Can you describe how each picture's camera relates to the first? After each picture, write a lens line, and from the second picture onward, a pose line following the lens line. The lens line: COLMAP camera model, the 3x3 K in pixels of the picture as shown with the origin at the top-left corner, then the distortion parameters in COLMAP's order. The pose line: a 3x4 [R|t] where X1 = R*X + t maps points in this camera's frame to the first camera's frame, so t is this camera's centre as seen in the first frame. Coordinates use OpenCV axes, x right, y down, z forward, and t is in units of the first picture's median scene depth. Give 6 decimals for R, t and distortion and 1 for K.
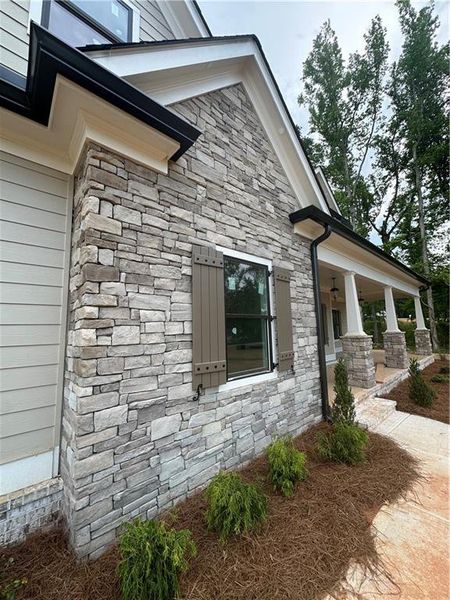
lens RADIAL K [[239.0, 0, 225.0], [0, 239.0, 300.0], [0, 0, 1]] dist [-0.003384, 0.000007]
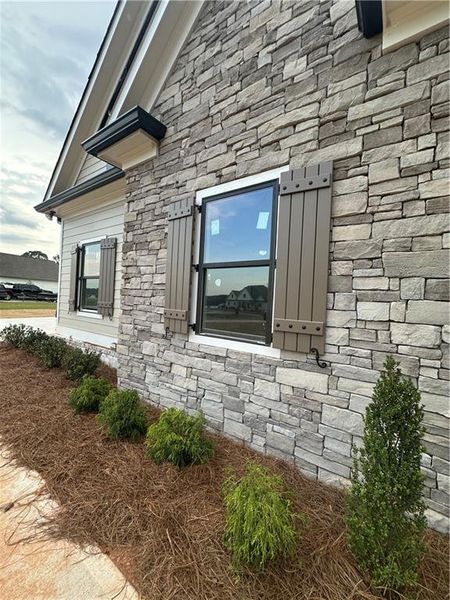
lens RADIAL K [[239.0, 0, 225.0], [0, 239.0, 300.0], [0, 0, 1]] dist [-0.003384, 0.000007]
pose [[0.236919, 0.034981, -0.970899, 0.996933], [0.067418, 0.996351, 0.052349, 0.168024], [0.969187, -0.077859, 0.233696, 0.928963]]
